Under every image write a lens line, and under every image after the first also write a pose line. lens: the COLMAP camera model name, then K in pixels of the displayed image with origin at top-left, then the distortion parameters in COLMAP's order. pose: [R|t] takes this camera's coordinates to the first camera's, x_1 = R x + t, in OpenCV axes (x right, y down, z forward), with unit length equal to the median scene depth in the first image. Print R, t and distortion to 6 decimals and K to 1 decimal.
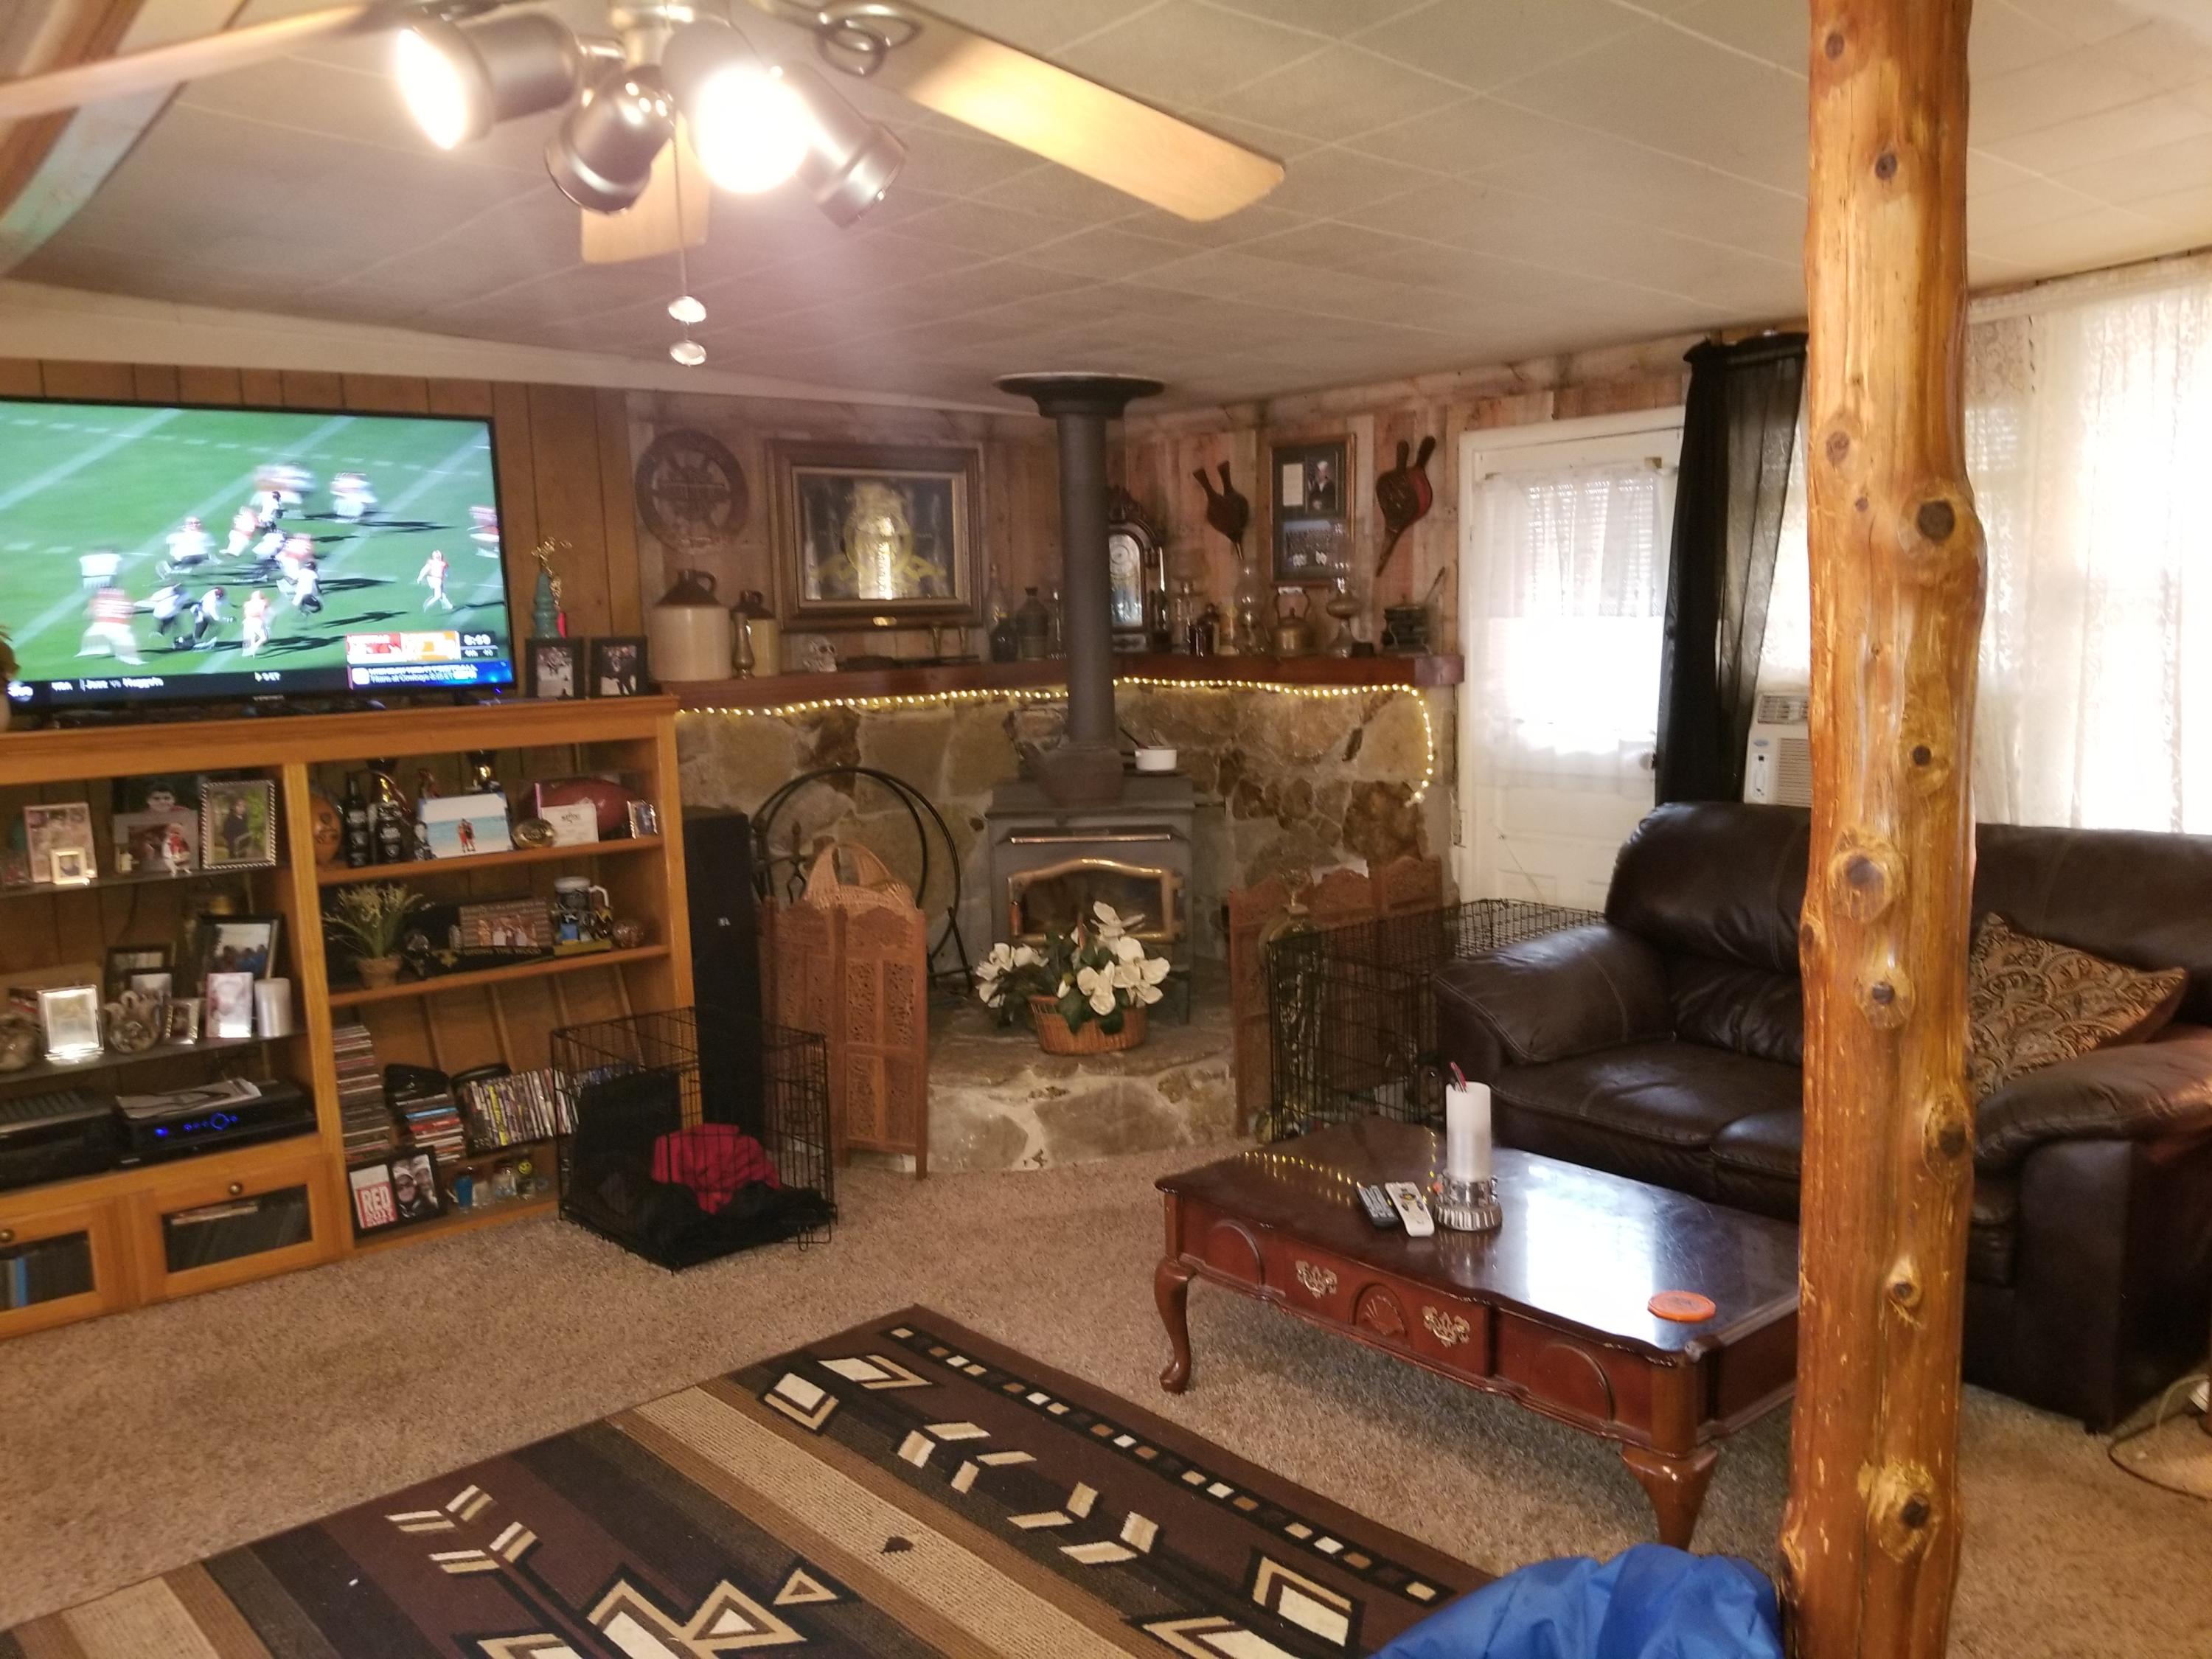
lens RADIAL K [[1744.9, 0, 1168.1], [0, 1744.9, 860.8], [0, 0, 1]] dist [0.055443, -0.085787]
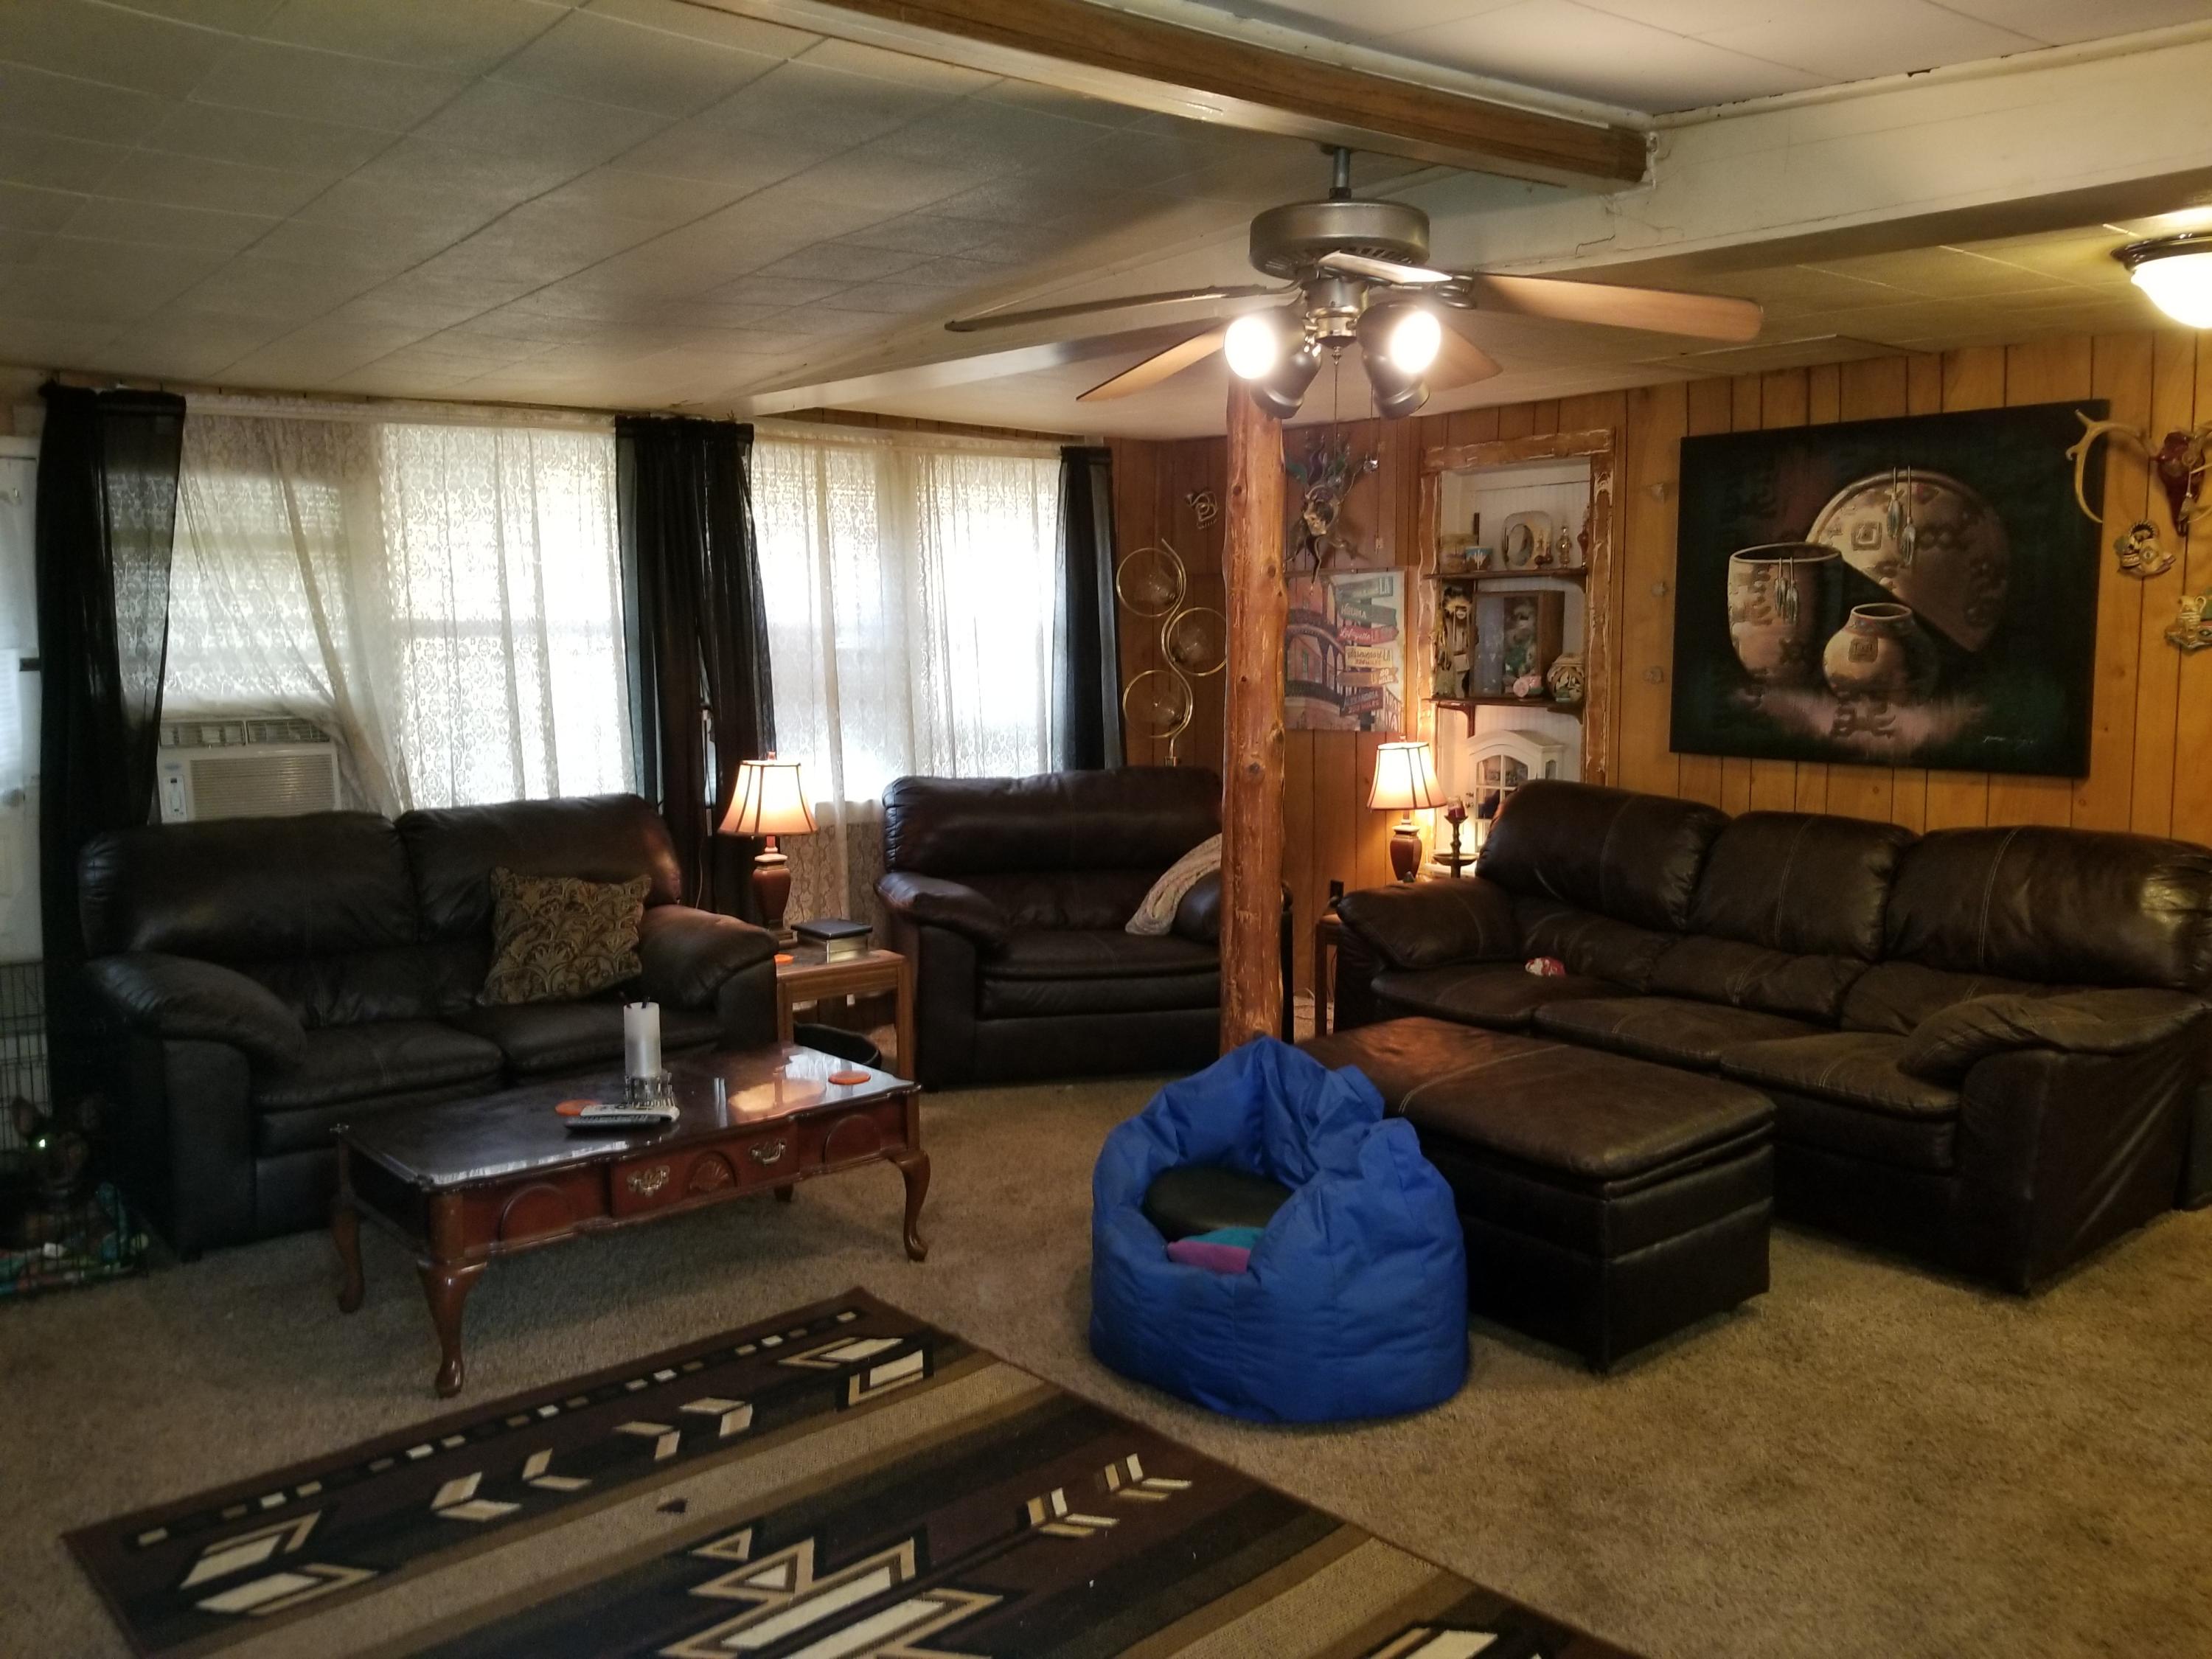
lens RADIAL K [[1744.9, 0, 1107.6], [0, 1744.9, 820.3], [0, 0, 1]] dist [0.055443, -0.085787]
pose [[-0.001706, -0.079619, 0.996824, -0.739291], [0.141692, 0.986749, 0.079057, -0.038460], [-0.989909, 0.141377, 0.009598, 0.428567]]
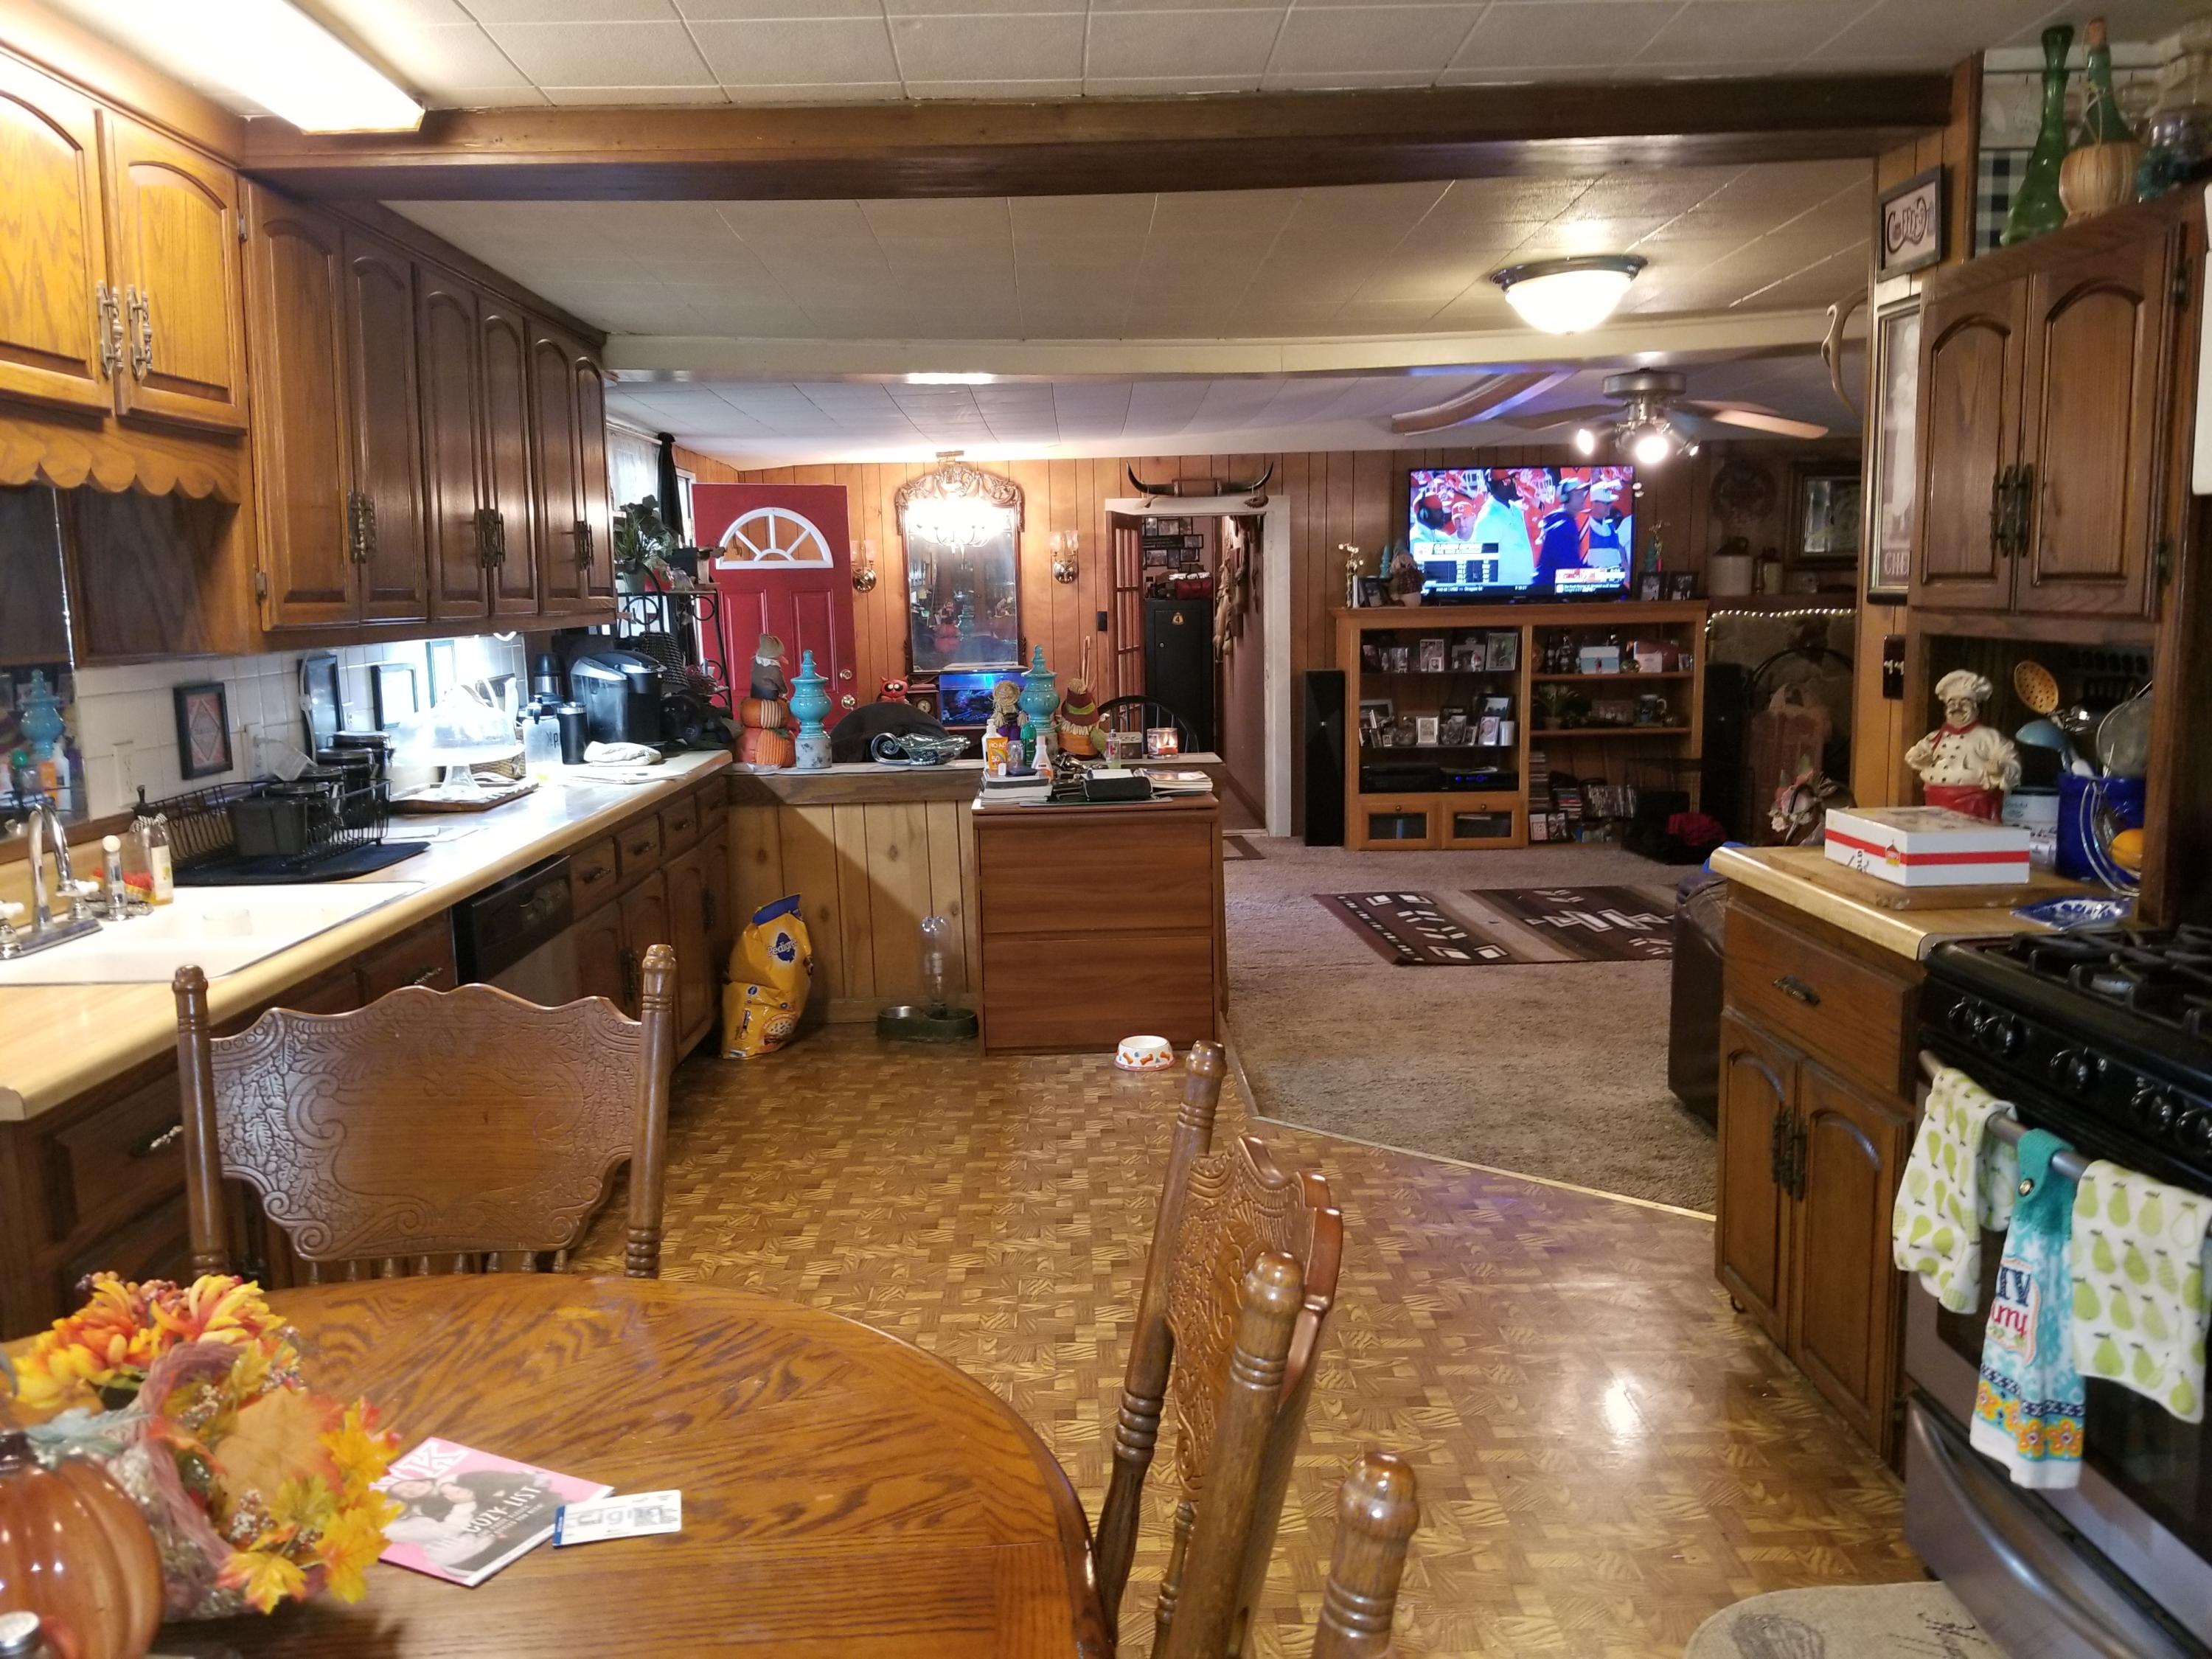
lens RADIAL K [[1744.9, 0, 1084.4], [0, 1744.9, 876.8], [0, 0, 1]] dist [0.055443, -0.085787]
pose [[0.765815, 0.118129, -0.632118, 0.497916], [-0.095573, 0.992974, 0.069778, 0.152849], [0.635920, 0.006976, 0.771724, -1.036527]]
